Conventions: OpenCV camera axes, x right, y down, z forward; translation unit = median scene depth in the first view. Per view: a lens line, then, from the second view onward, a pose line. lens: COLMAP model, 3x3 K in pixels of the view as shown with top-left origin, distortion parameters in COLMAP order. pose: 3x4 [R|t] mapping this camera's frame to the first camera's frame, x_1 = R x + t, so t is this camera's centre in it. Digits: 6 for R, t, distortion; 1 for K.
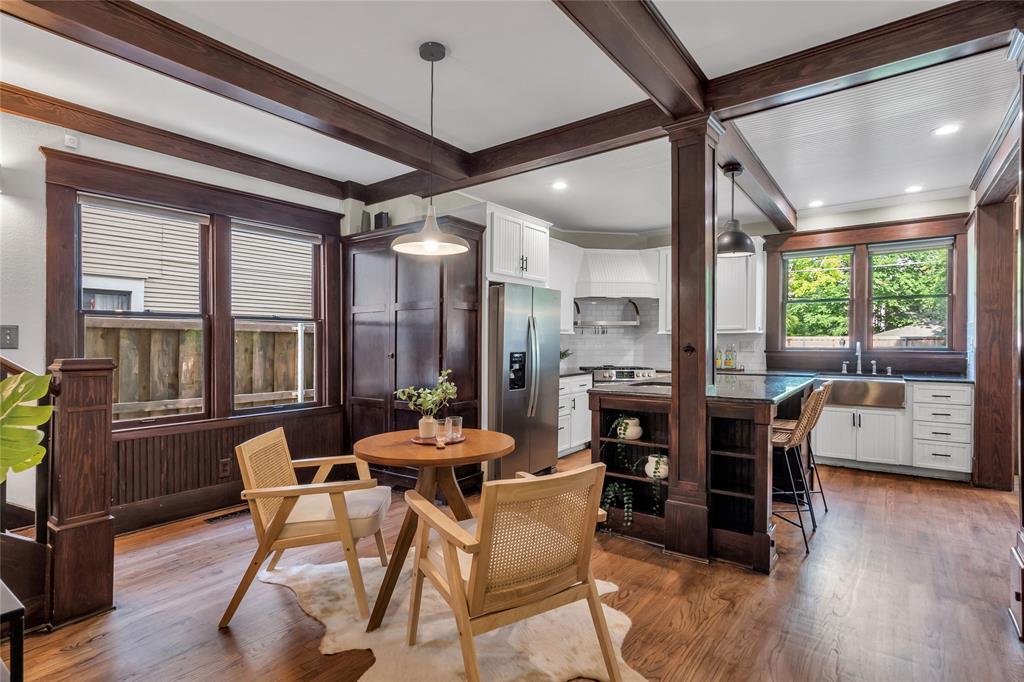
lens RADIAL K [[497.3, 0, 501.7], [0, 497.3, 347.3], [0, 0, 1]] dist [-0.004281, -0.000402]
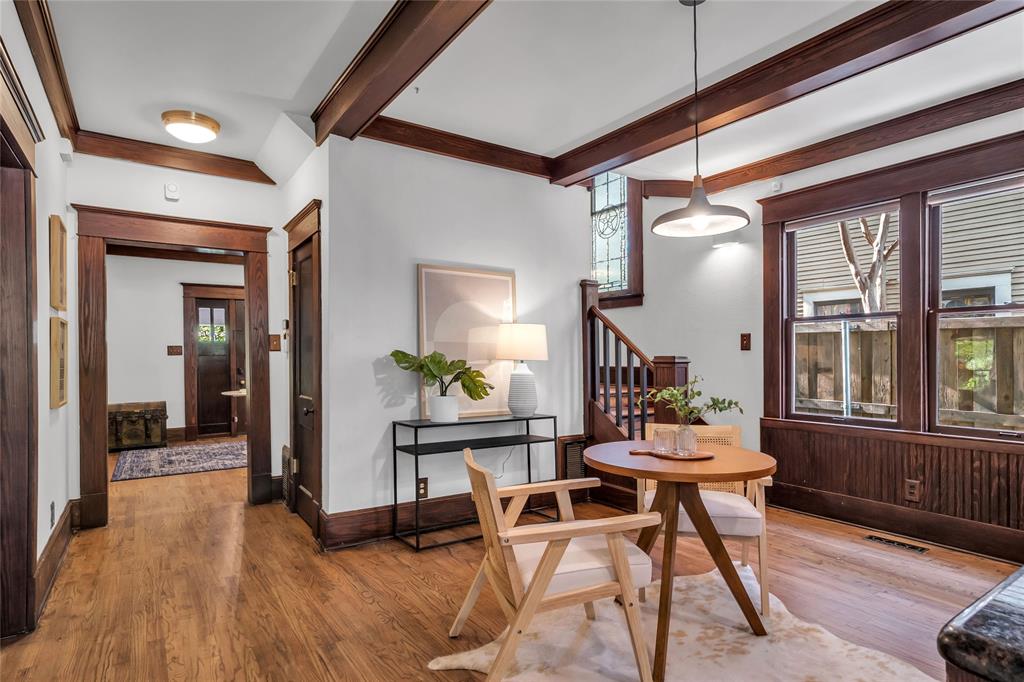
lens RADIAL K [[557.6, 0, 508.6], [0, 557.6, 342.4], [0, 0, 1]] dist [-0.005344, -0.000742]
pose [[-0.327735, -0.001942, -0.944768, 0.669550], [0.008643, 0.999950, -0.005054, -0.013803], [0.944730, -0.009822, -0.327702, 0.779402]]
